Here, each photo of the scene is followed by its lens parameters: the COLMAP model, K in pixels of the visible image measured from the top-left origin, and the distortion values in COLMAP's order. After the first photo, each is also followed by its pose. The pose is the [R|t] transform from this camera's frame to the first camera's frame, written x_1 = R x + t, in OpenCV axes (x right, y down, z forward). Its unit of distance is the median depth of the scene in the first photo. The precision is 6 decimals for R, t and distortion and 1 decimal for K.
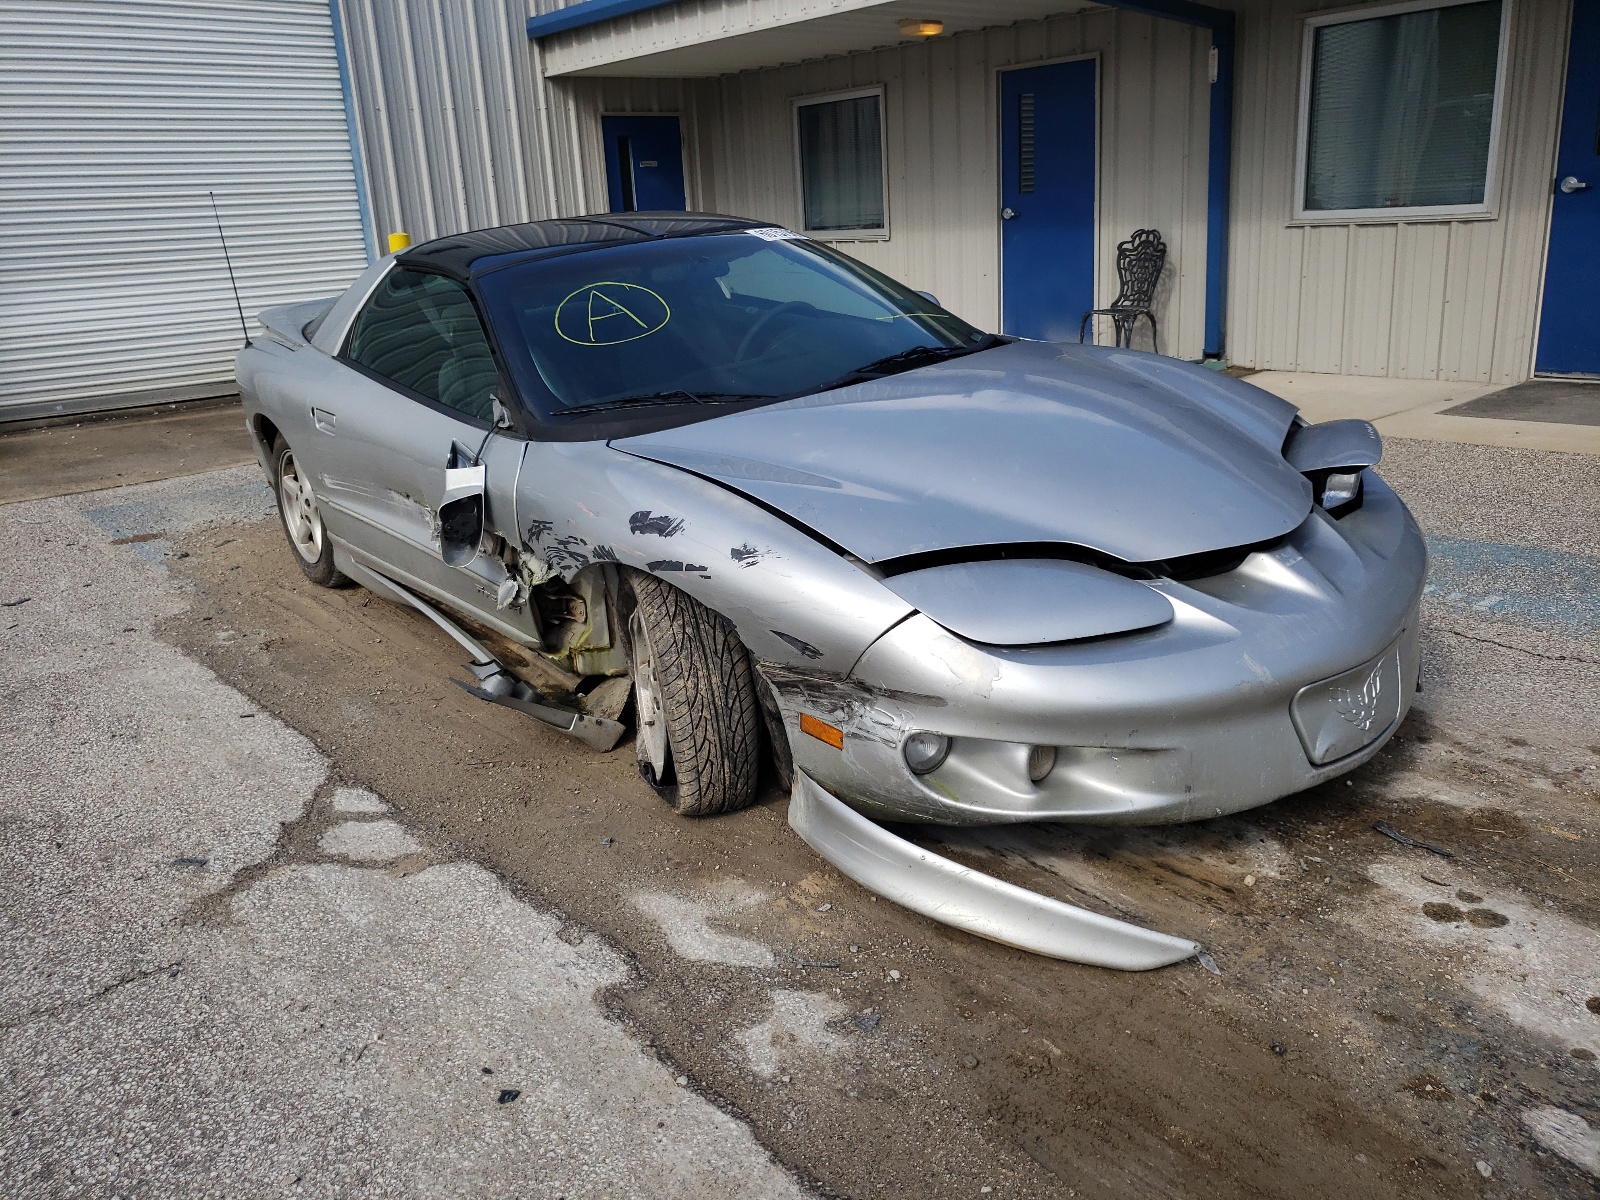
lens RADIAL K [[1245.9, 0, 816.8], [0, 1245.9, 597.1], [0, 0, 1]] dist [-0.004680, 0.006374]
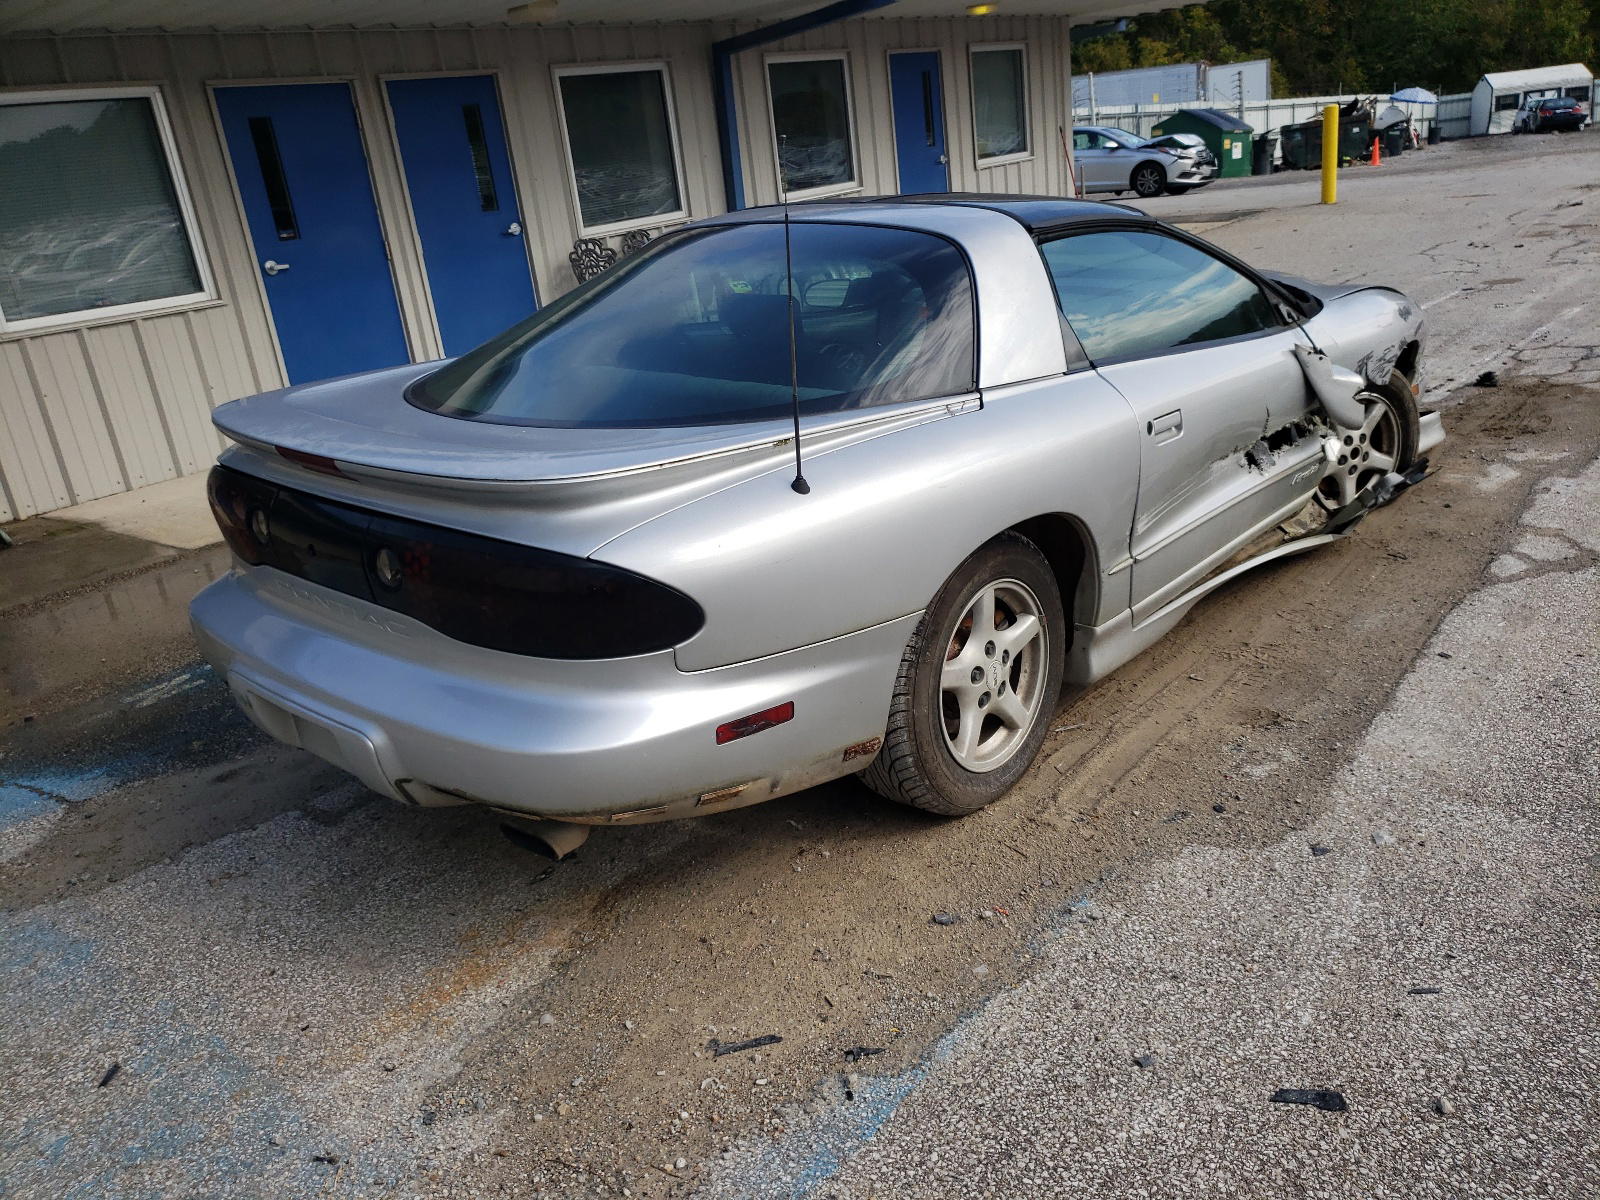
lens RADIAL K [[1245.9, 0, 816.8], [0, 1245.9, 597.1], [0, 0, 1]] dist [-0.004680, 0.006374]
pose [[-0.166974, -0.279600, 0.945486, -1.664197], [0.391981, 0.861082, 0.323864, -0.577654], [-0.904694, 0.424689, -0.034181, 1.906128]]
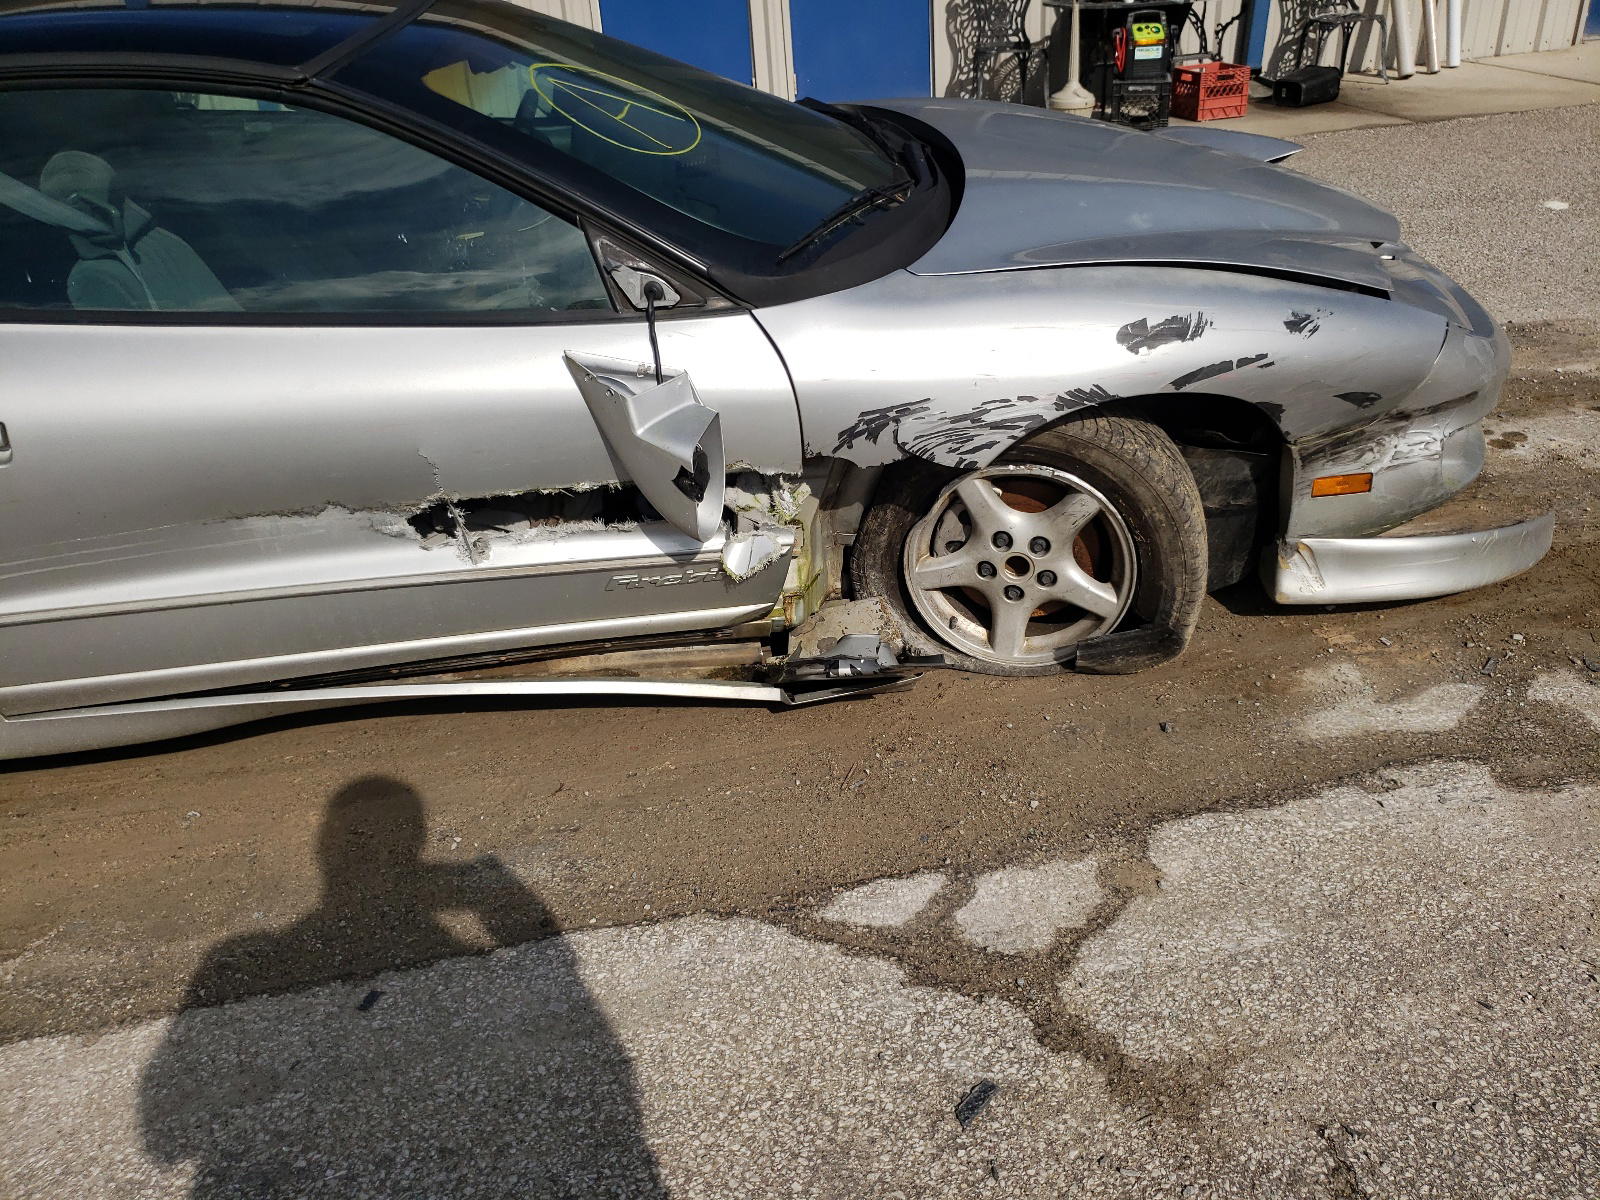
lens RADIAL K [[1177.5, 0, 802.1], [0, 1177.5, 671.9], [0, 0, 1]] dist [0.005245, 0.003395]
pose [[0.503950, -0.453560, 0.735063, -0.874684], [0.290366, 0.890463, 0.350376, -0.190559], [-0.813463, 0.036865, 0.580447, 0.745673]]
